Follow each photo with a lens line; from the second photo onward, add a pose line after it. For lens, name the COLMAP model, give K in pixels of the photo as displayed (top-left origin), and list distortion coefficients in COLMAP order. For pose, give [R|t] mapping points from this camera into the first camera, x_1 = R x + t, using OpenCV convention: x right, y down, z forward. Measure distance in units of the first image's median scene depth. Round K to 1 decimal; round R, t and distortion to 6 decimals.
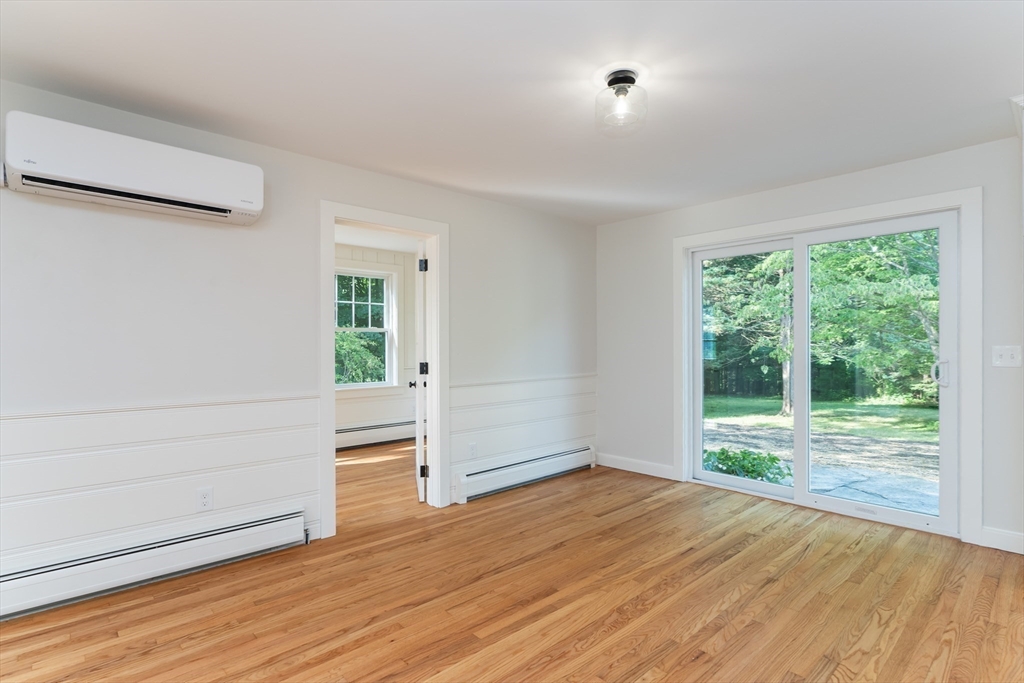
lens RADIAL K [[498.3, 0, 514.0], [0, 498.3, 344.3], [0, 0, 1]] dist [-0.001947, -0.000262]
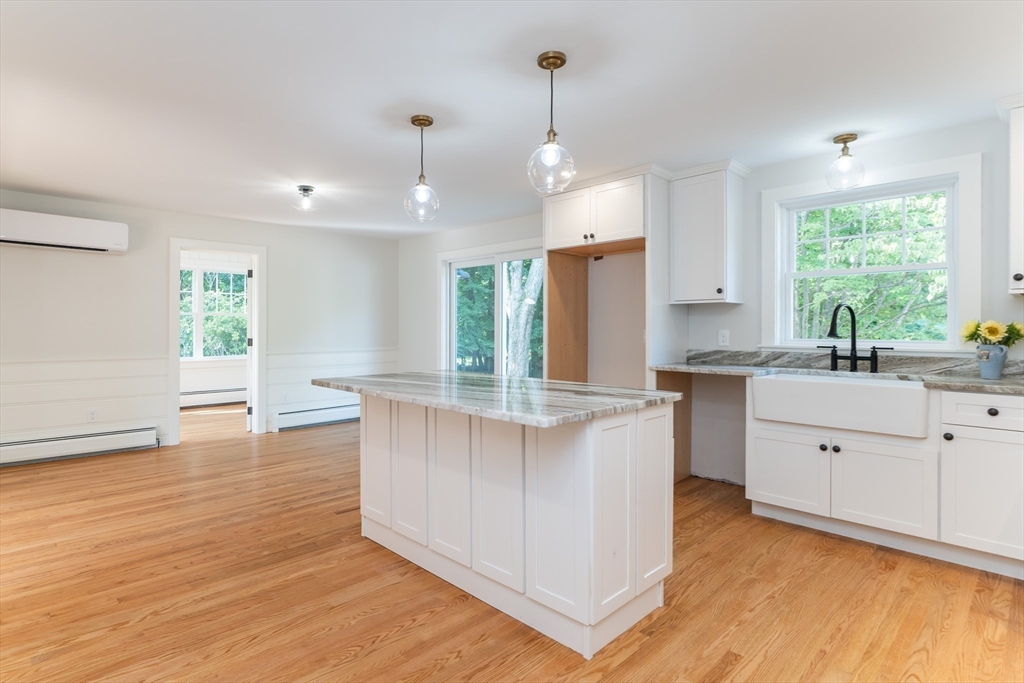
lens RADIAL K [[519.8, 0, 484.3], [0, 519.8, 322.0], [0, 0, 1]] dist [-0.009857, 0.000570]
pose [[0.999549, -0.000538, 0.030031, 0.774904], [0.001020, 0.999871, -0.016035, 0.020763], [-0.030019, 0.016059, 0.999420, -0.949626]]
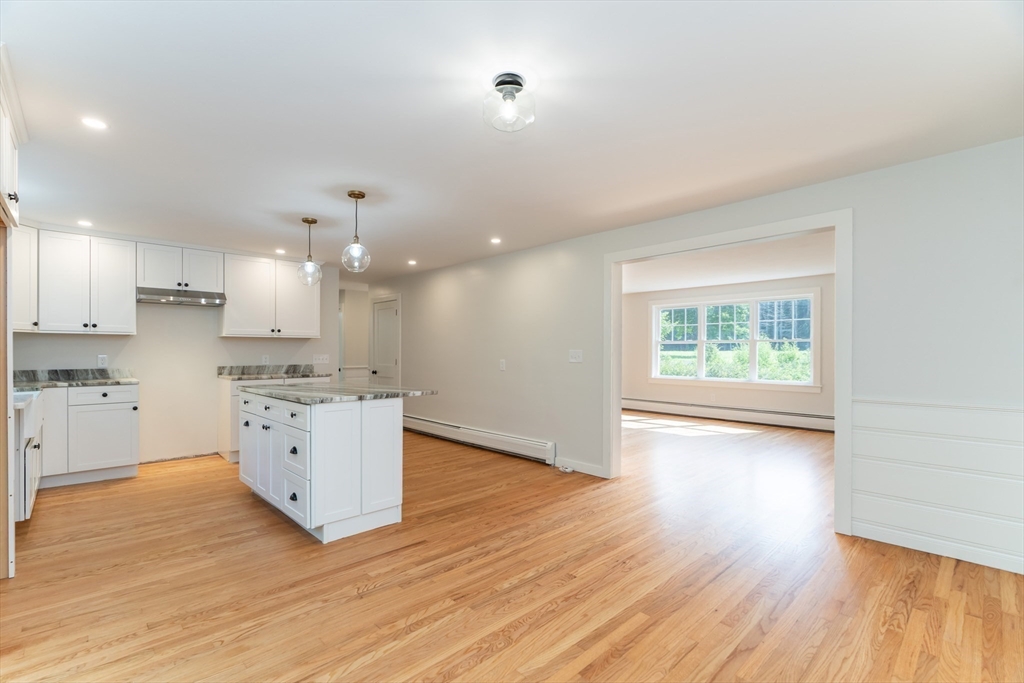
lens RADIAL K [[470.5, 0, 517.5], [0, 470.5, 342.9], [0, 0, 1]] dist [-0.004325, 0.001409]
pose [[-0.999345, 0.002351, -0.036116, 0.213630], [0.002661, 0.999960, -0.008527, -0.010076], [0.036095, -0.008617, -0.999311, 1.766163]]
